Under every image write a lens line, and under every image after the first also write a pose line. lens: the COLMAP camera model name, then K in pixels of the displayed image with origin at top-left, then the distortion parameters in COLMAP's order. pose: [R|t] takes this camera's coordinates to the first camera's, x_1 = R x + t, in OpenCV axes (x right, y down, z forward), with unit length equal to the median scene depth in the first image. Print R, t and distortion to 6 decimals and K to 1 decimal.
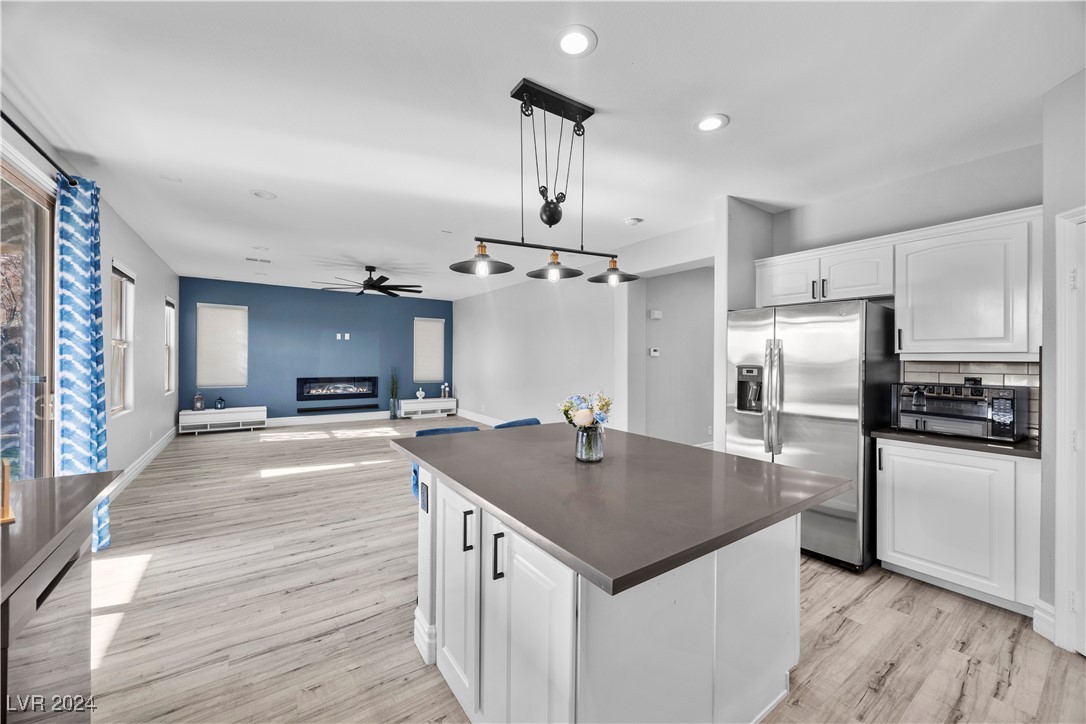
lens RADIAL K [[411.7, 0, 546.7], [0, 411.7, 357.7], [0, 0, 1]] dist [0.000549, 0.000048]
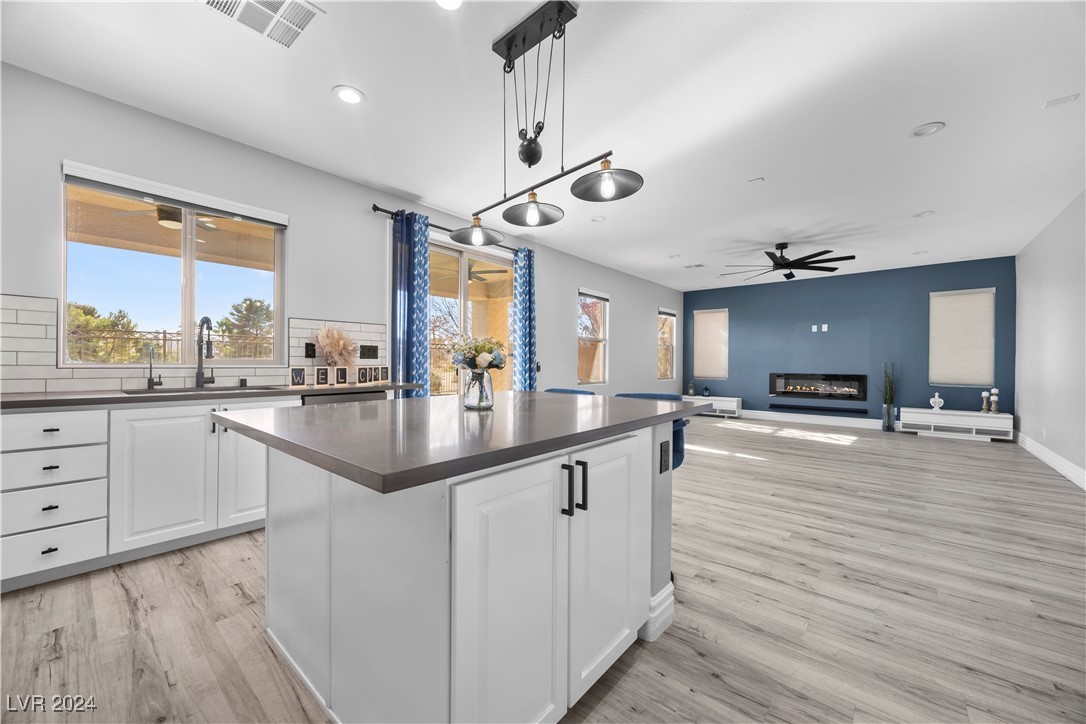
lens RADIAL K [[419.5, 0, 543.0], [0, 419.5, 362.0], [0, 0, 1]] dist [0.001135, 0.000070]
pose [[0.245566, -0.011517, -0.969312, 0.267649], [-0.001912, 0.999922, -0.012365, 0.038535], [0.969378, 0.004889, 0.245524, 0.230659]]
